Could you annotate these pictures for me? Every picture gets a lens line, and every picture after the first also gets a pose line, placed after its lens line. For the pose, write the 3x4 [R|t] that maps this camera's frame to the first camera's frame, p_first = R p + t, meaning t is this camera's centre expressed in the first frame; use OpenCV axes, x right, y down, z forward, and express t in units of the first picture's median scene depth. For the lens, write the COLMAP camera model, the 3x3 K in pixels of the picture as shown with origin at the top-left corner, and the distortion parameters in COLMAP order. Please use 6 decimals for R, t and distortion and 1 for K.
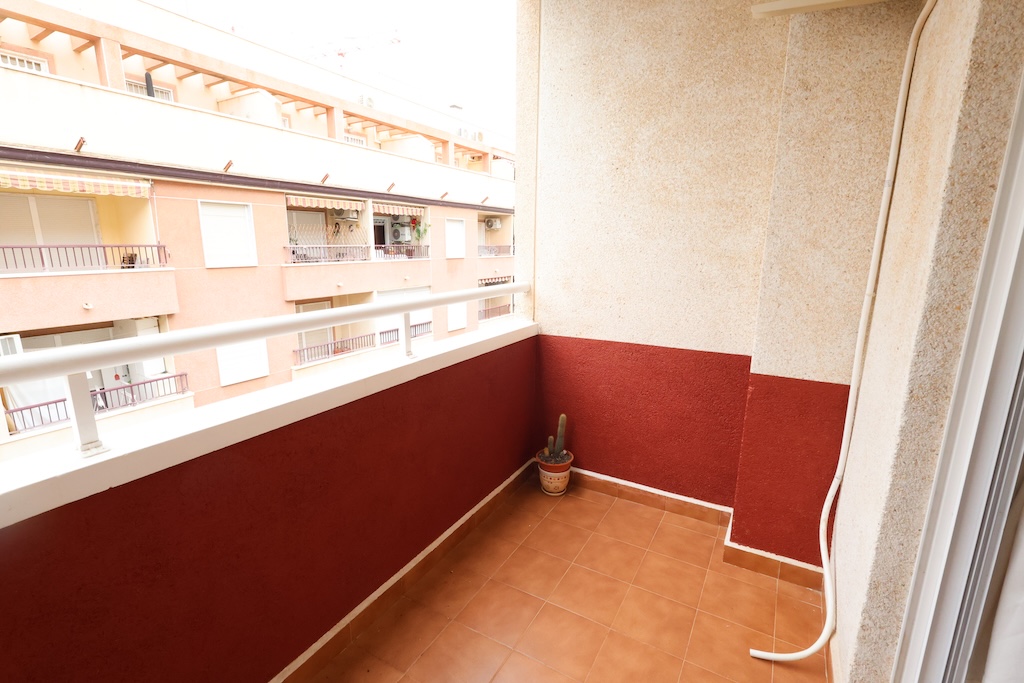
lens RADIAL K [[473.3, 0, 506.0], [0, 473.3, 343.2], [0, 0, 1]] dist [-0.000476, 0.001058]
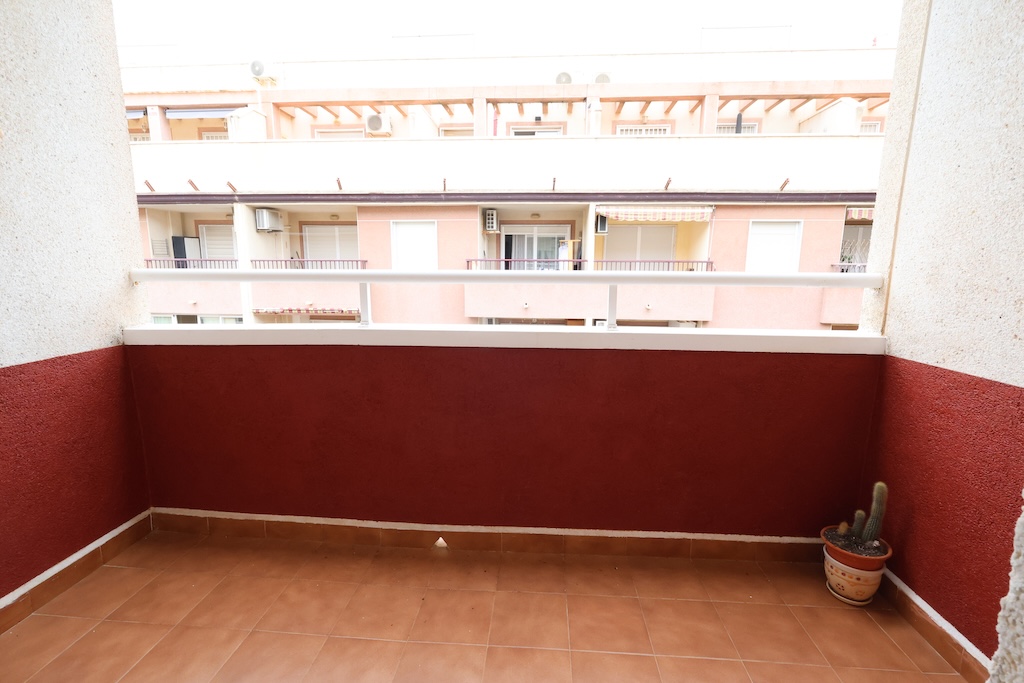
lens RADIAL K [[473.3, 0, 506.0], [0, 473.3, 343.2], [0, 0, 1]] dist [-0.000476, 0.001058]
pose [[0.445821, 0.151935, -0.882133, 0.099436], [-0.196330, 0.978090, 0.069240, 0.005636], [0.873326, 0.142321, 0.465883, 0.058607]]
